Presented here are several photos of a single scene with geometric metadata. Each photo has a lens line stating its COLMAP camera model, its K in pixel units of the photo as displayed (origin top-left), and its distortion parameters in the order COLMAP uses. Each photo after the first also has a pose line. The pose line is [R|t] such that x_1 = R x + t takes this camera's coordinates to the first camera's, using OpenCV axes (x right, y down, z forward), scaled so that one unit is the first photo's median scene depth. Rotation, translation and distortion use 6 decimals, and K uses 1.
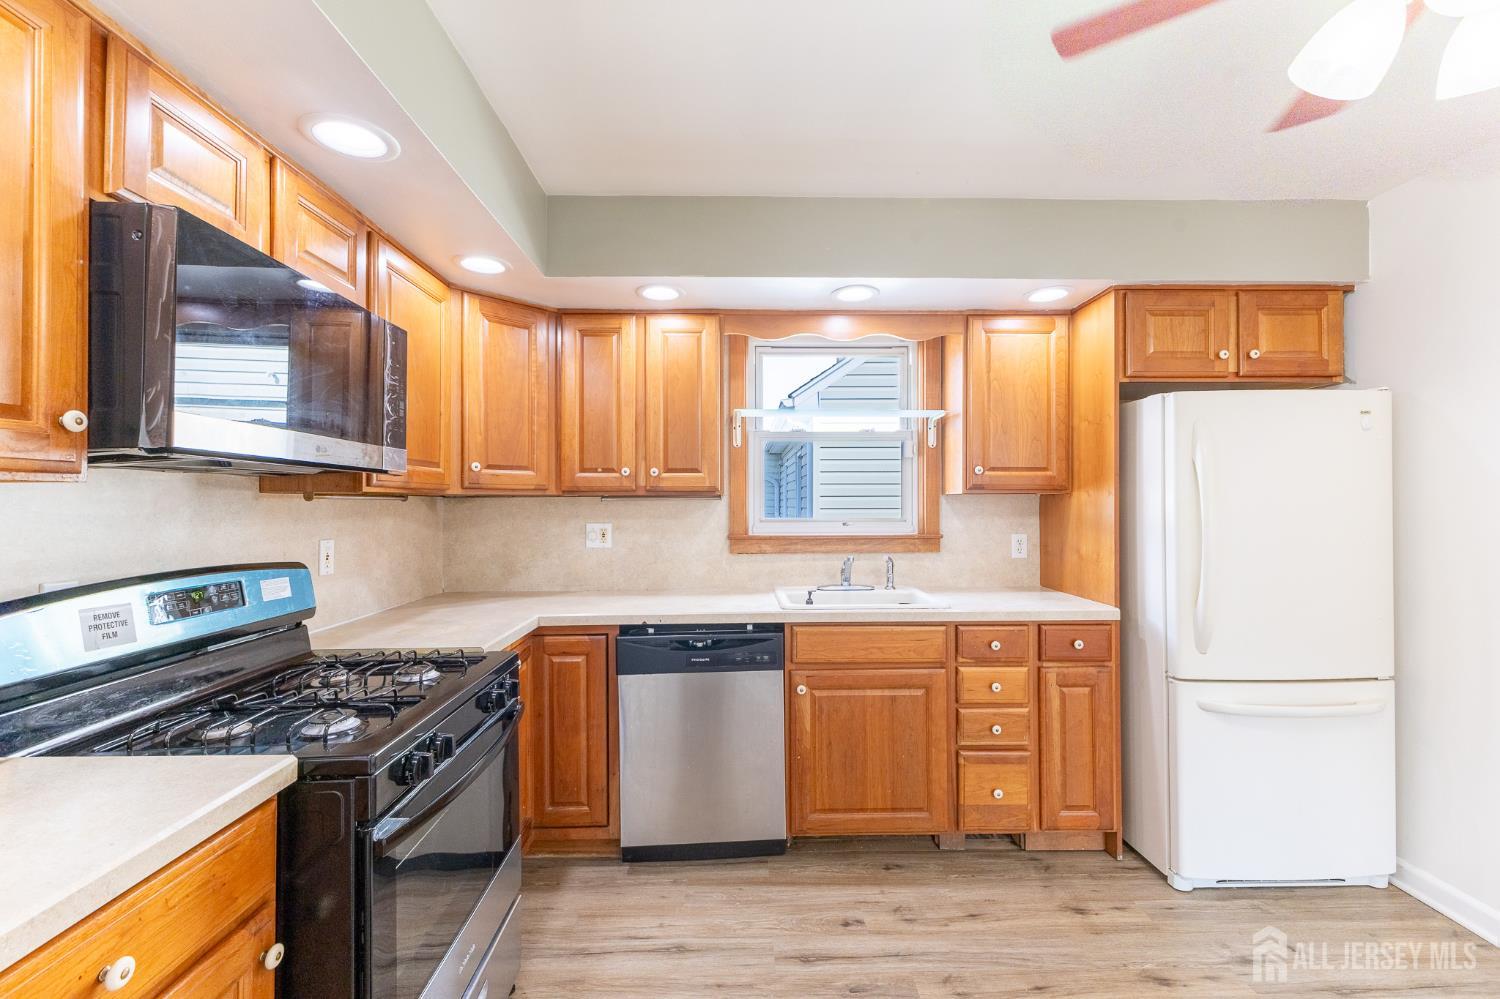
lens RADIAL K [[642.3, 0, 750.8], [0, 642.3, 496.9], [0, 0, 1]] dist [0.003357, -0.000934]
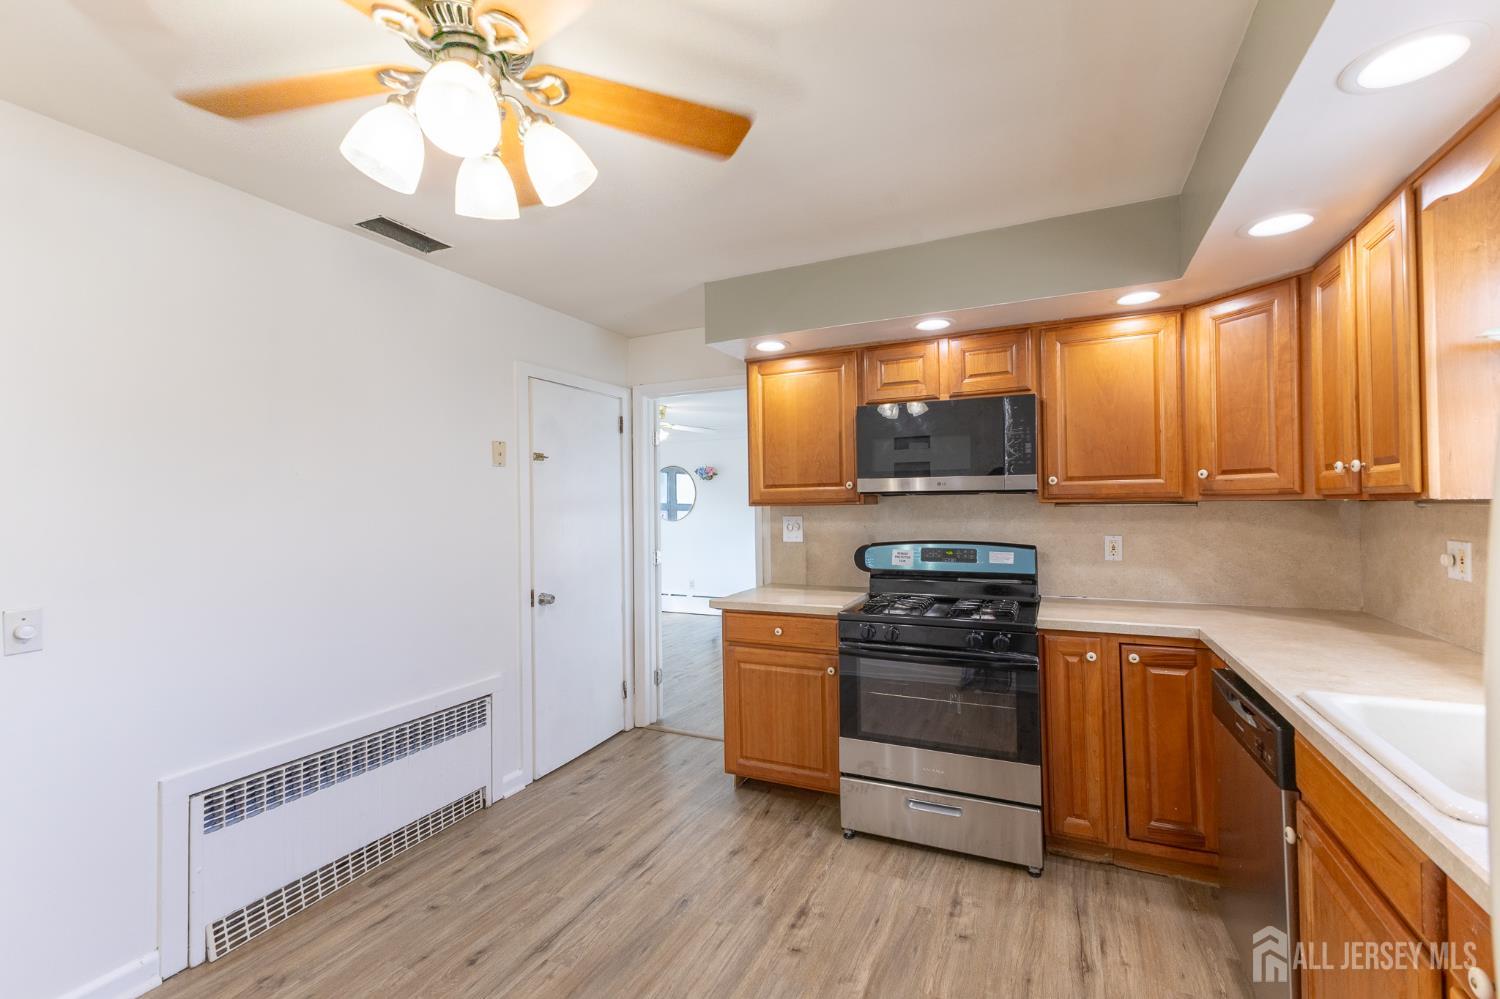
lens RADIAL K [[643.0, 0, 750.5], [0, 643.0, 506.2], [0, 0, 1]] dist [0.011950, -0.000072]
pose [[-0.452654, 0.008240, -0.891648, 0.814595], [0.021135, 0.999776, -0.001490, -0.008739], [0.891436, -0.019519, -0.452726, 0.822506]]
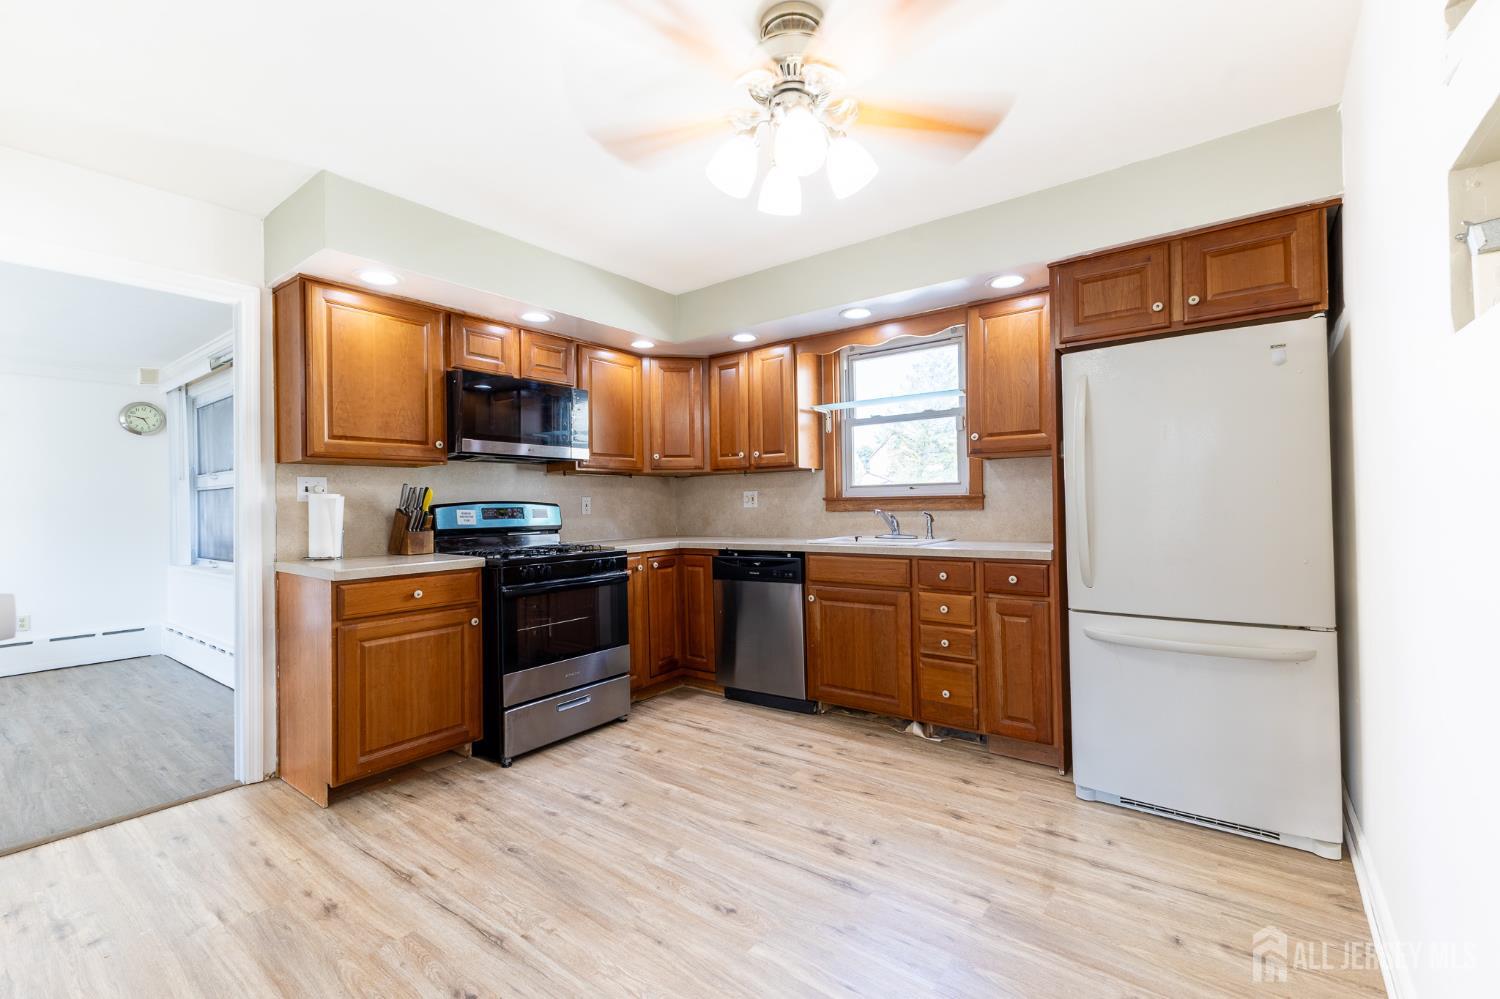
lens RADIAL K [[646.0, 0, 750.0], [0, 646.0, 499.5], [0, 0, 1]] dist [-0.000789, -0.000317]
pose [[0.782157, -0.014372, -0.622915, 0.868984], [0.019380, 0.999811, 0.001266, 0.072717], [0.622779, -0.013062, 0.782288, -0.217309]]
